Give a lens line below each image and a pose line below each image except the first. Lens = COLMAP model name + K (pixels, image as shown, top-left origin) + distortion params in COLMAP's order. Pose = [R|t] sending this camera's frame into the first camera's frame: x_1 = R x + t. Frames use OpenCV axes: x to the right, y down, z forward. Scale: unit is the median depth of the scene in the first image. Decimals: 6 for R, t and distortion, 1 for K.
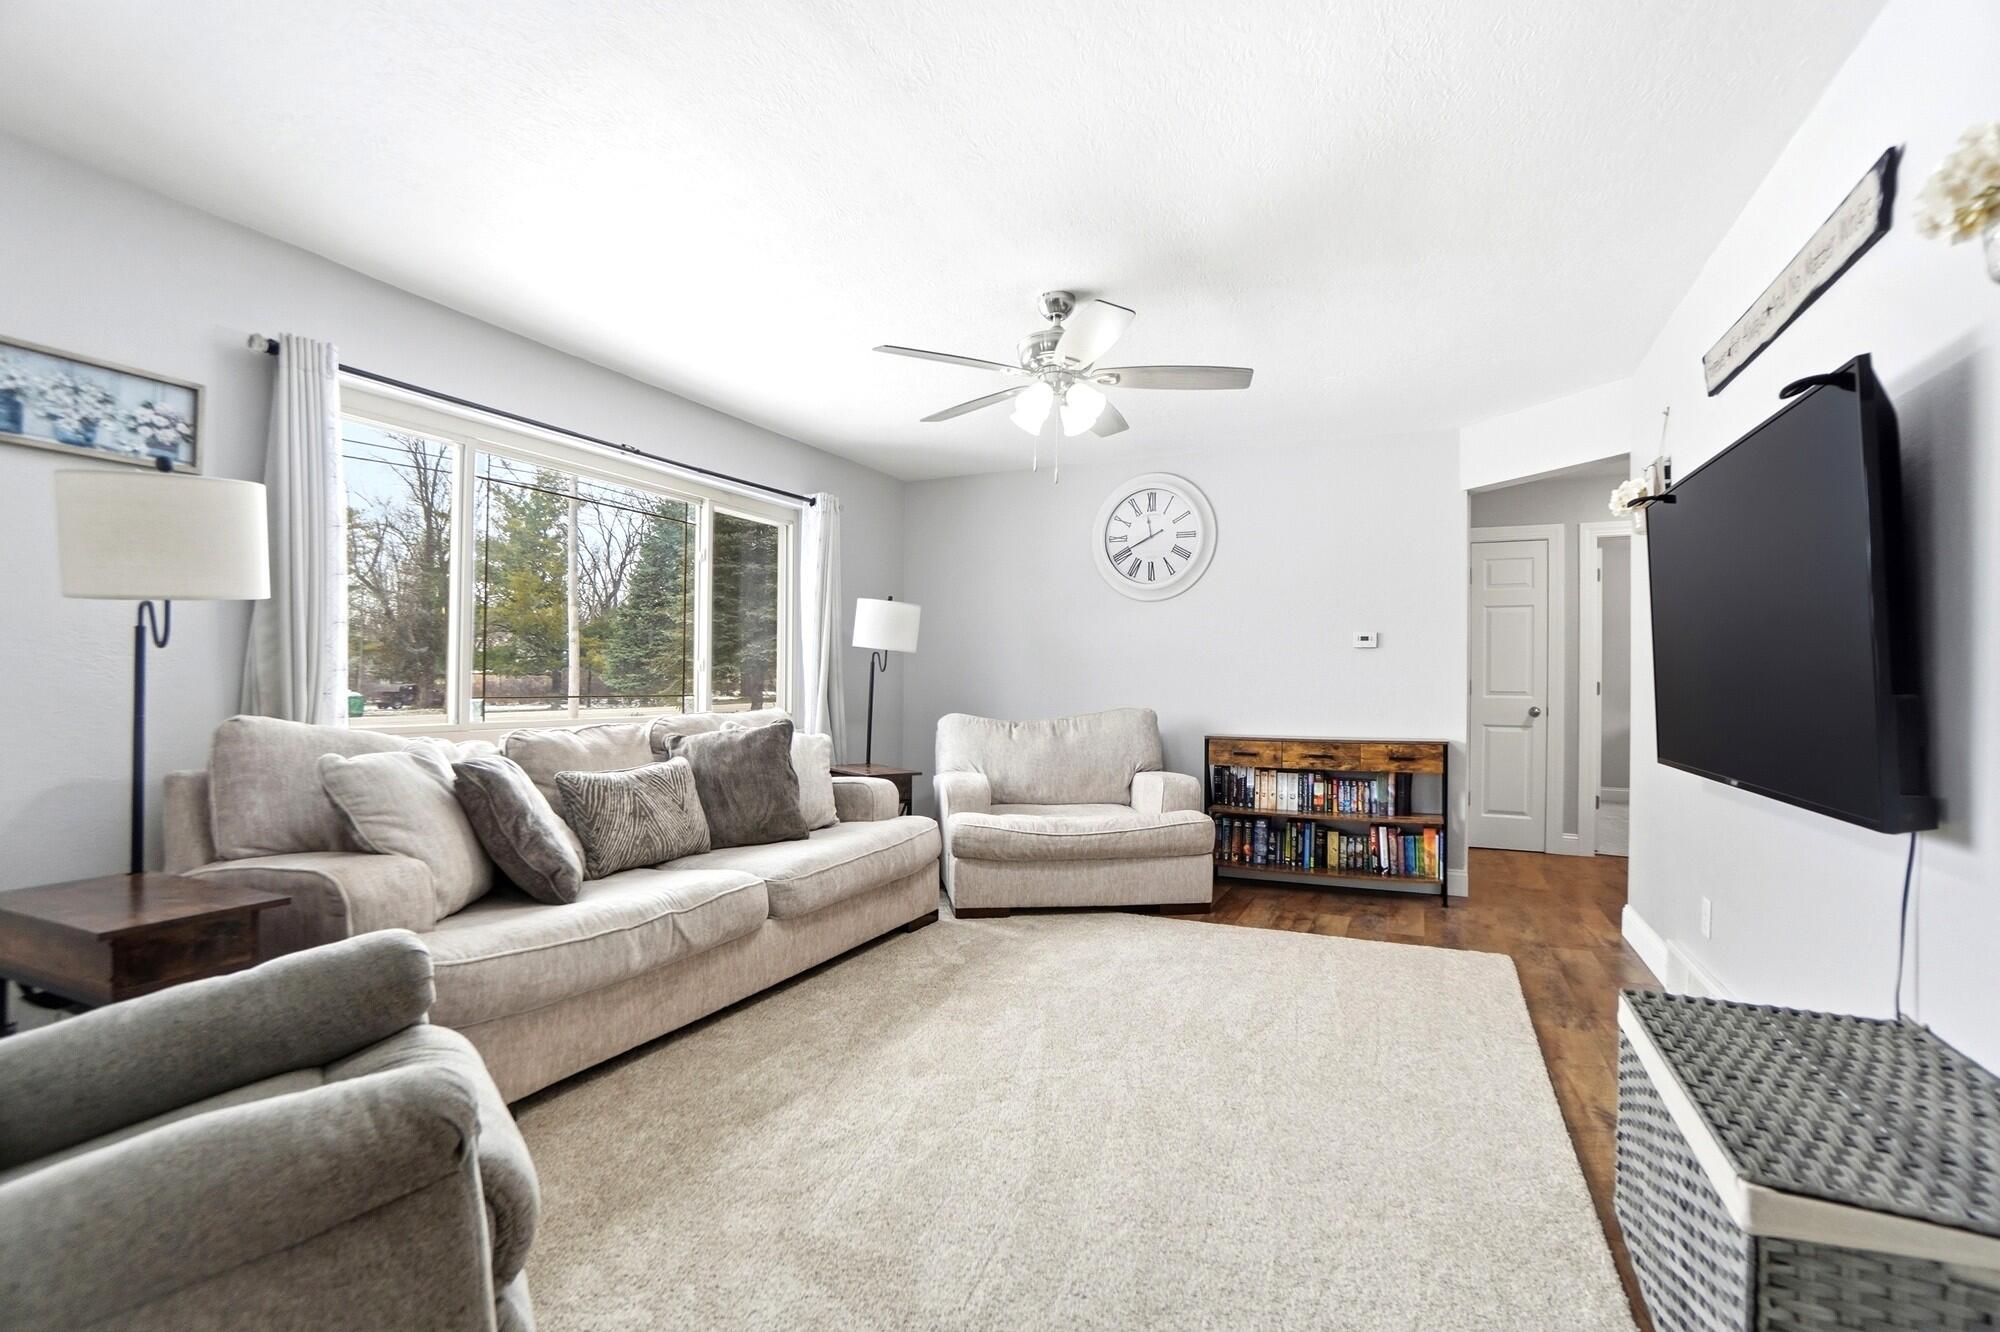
lens RADIAL K [[892.2, 0, 997.9], [0, 892.2, 679.9], [0, 0, 1]] dist [-0.055548, 0.018563]
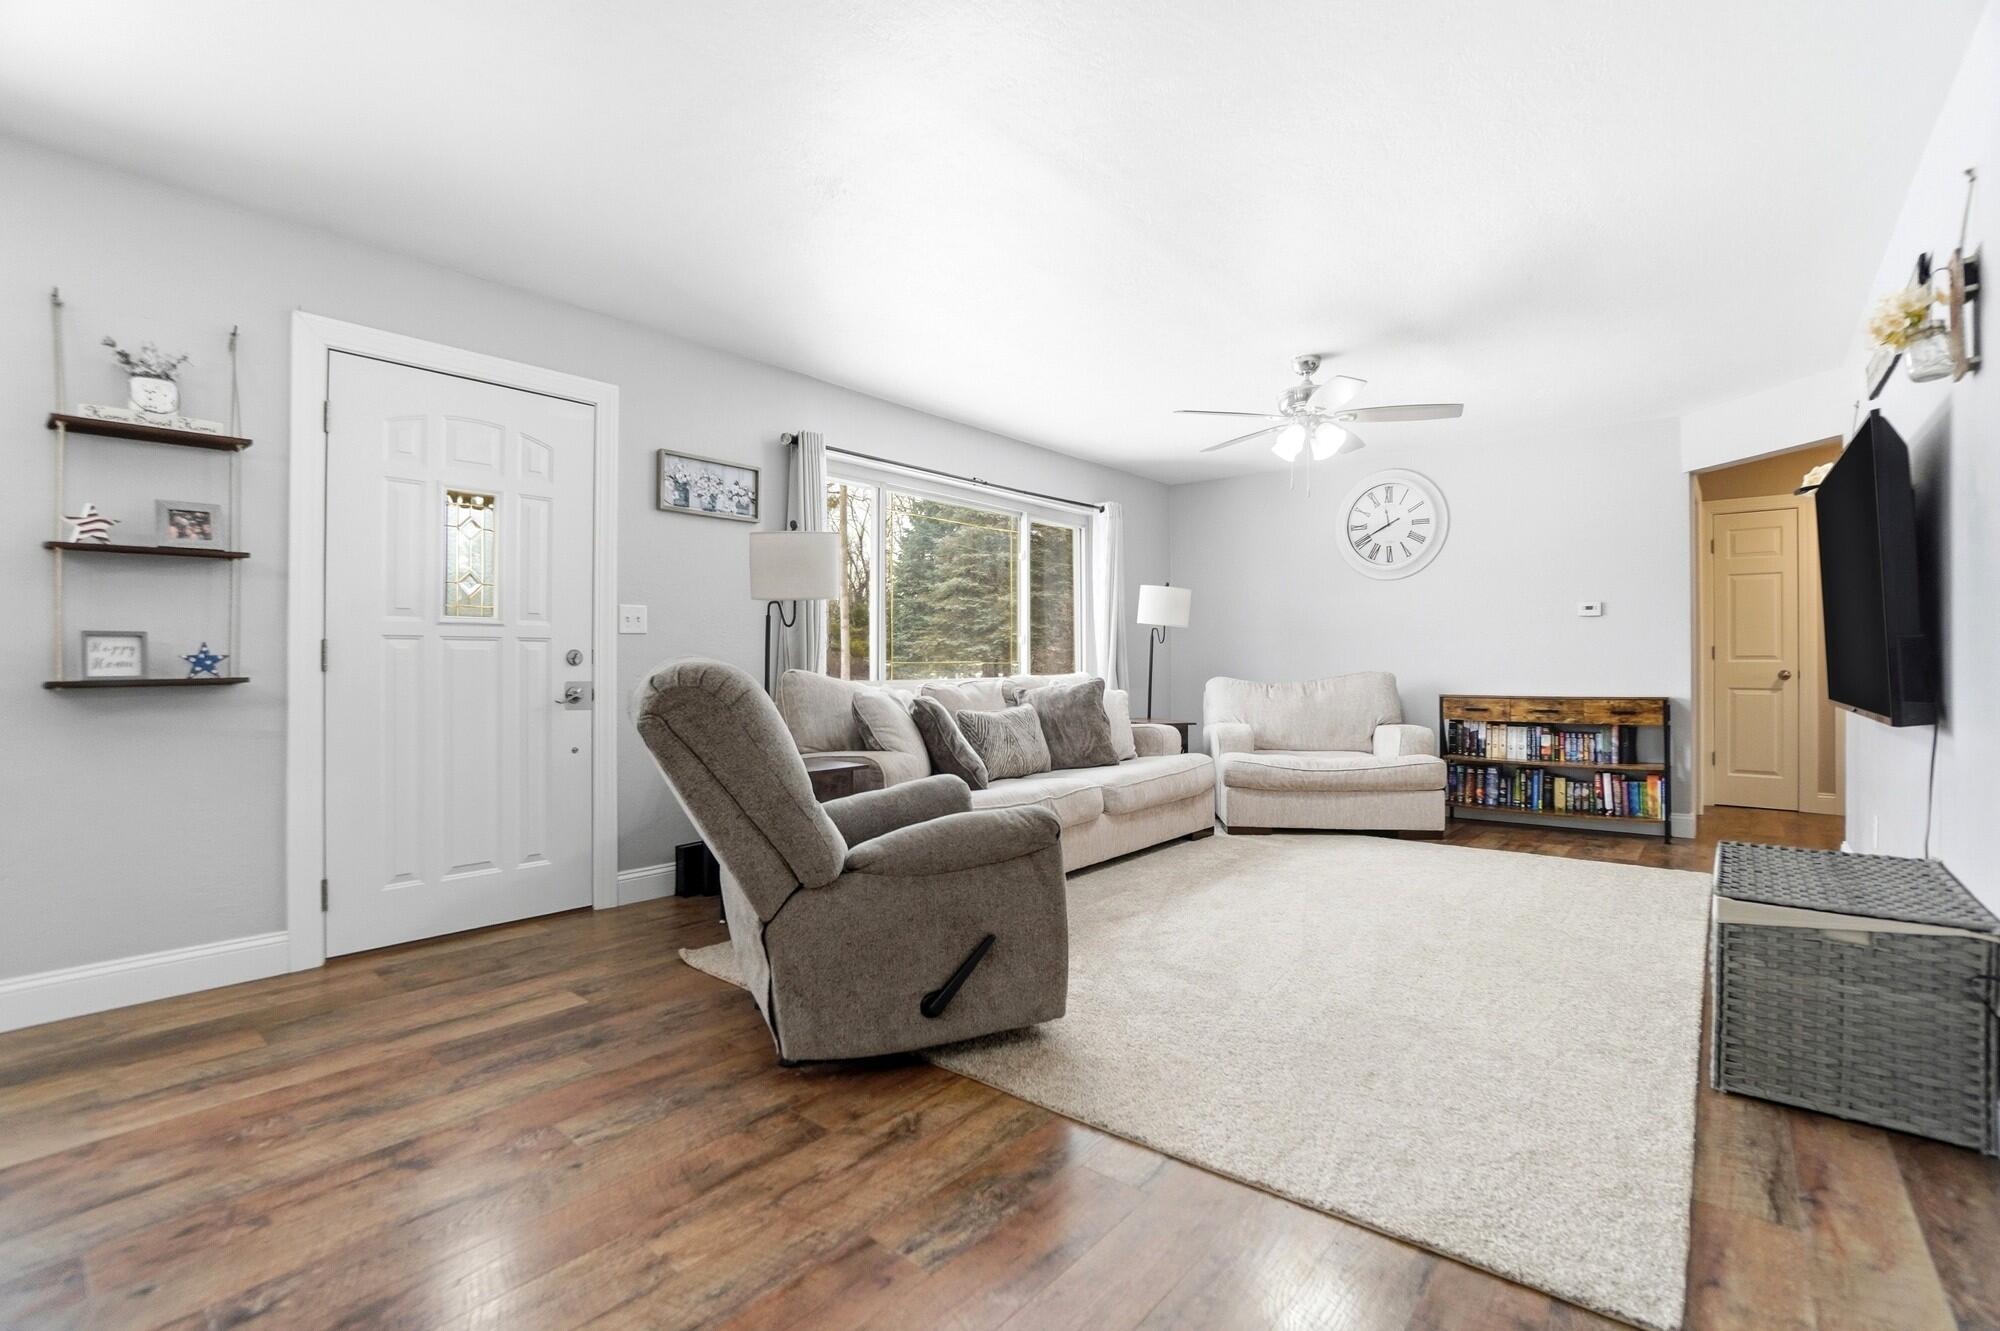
lens RADIAL K [[892.2, 0, 1004.4], [0, 892.2, 659.0], [0, 0, 1]] dist [-0.055548, 0.018563]
pose [[0.968544, -0.010252, -0.248631, -0.037702], [0.009489, 0.999946, -0.004270, 0.018896], [0.248661, 0.001777, 0.968589, -0.310771]]
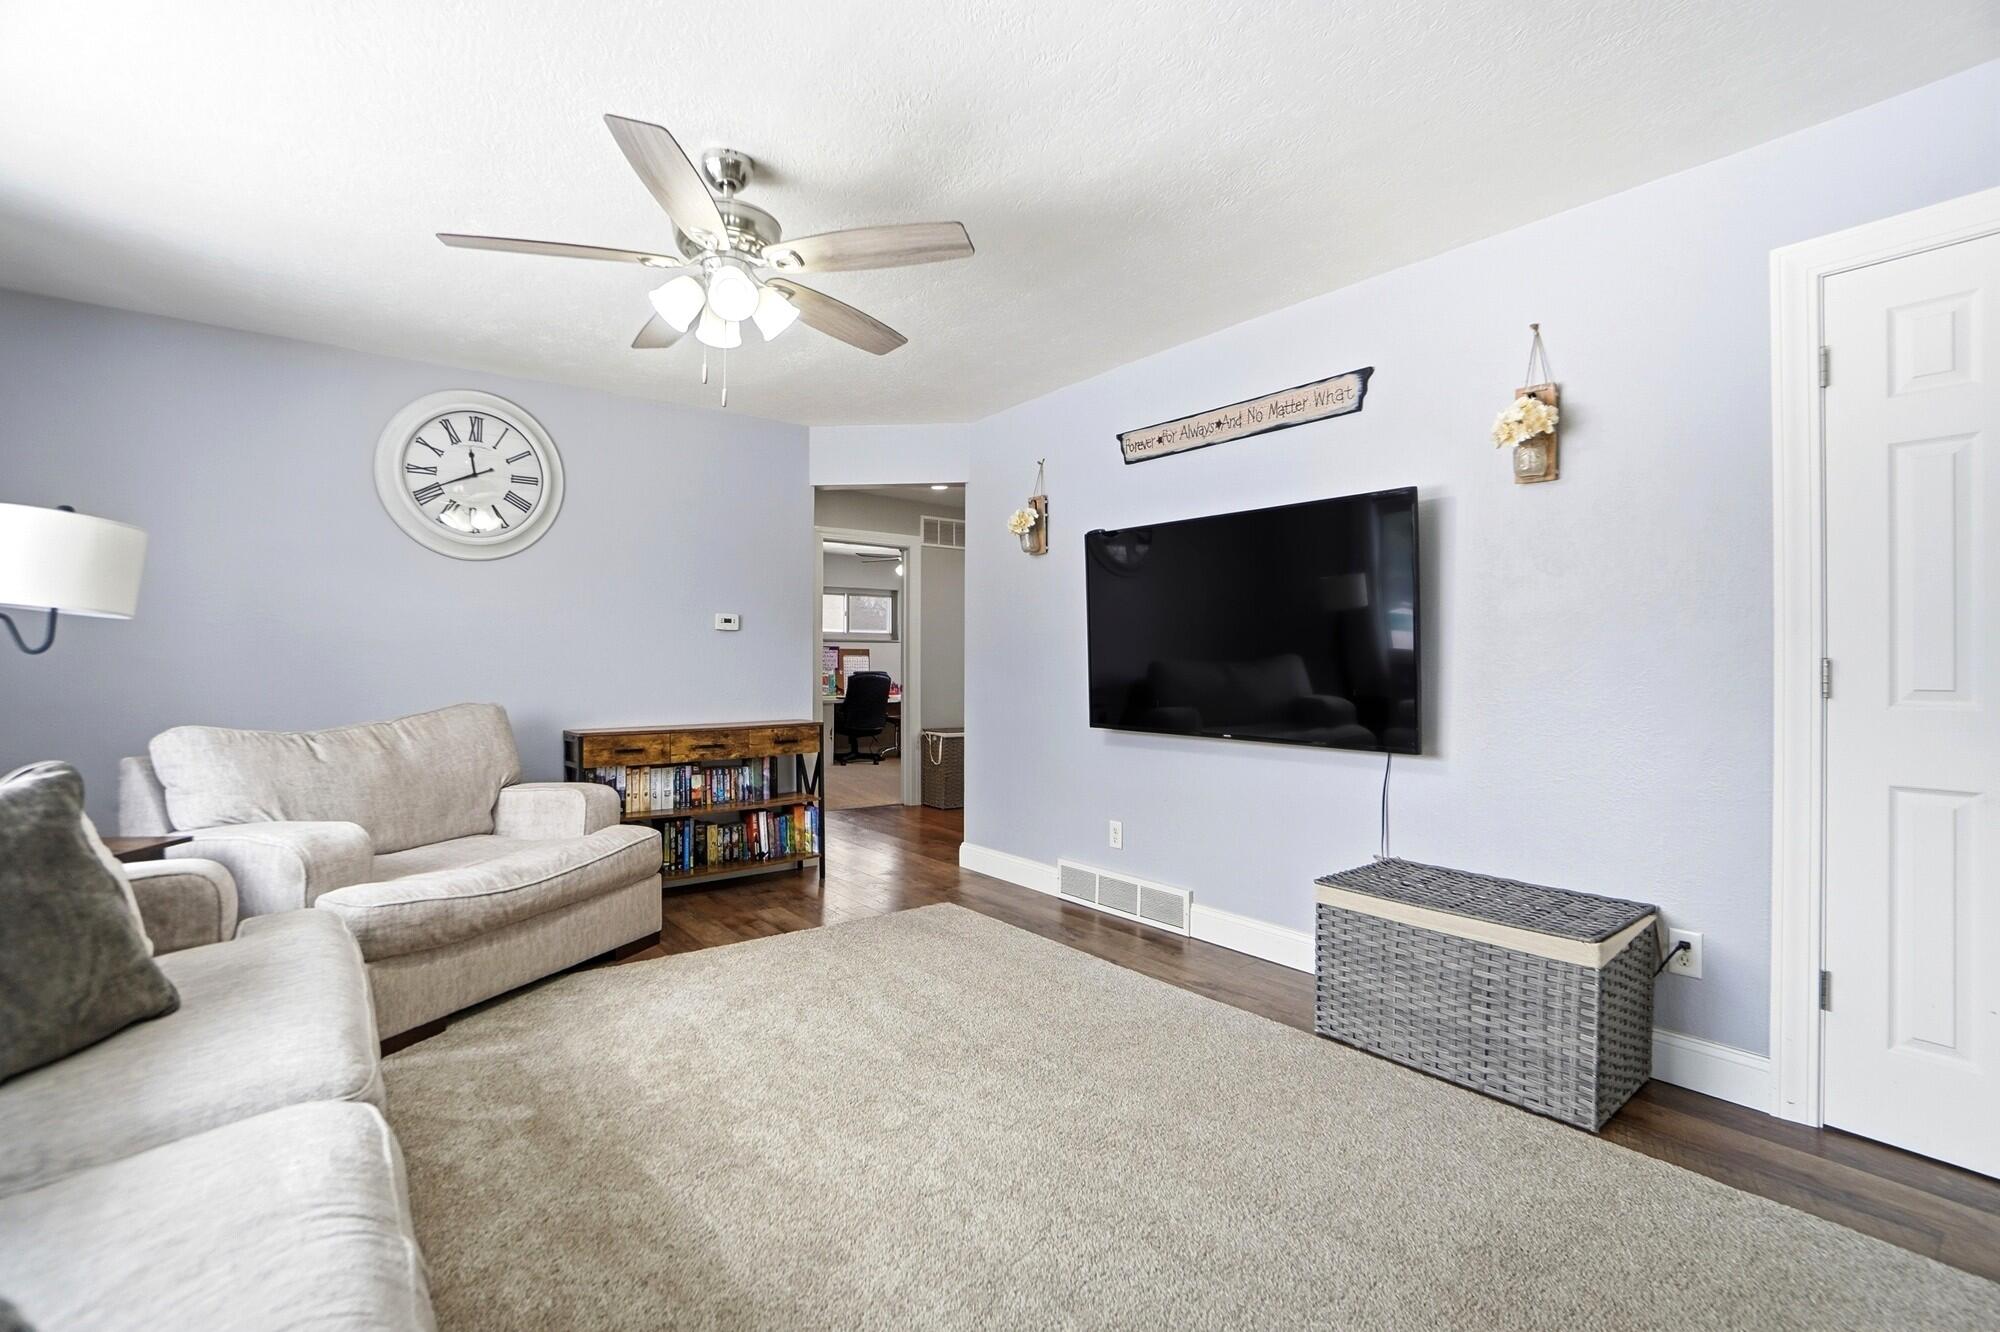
lens RADIAL K [[892.2, 0, 991.3], [0, 892.2, 662.6], [0, 0, 1]] dist [-0.055548, 0.018563]
pose [[0.457194, -0.004961, 0.889353, -0.372704], [-0.001355, 0.999979, 0.006275, -0.009139], [-0.889366, -0.004073, 0.457178, 0.349212]]
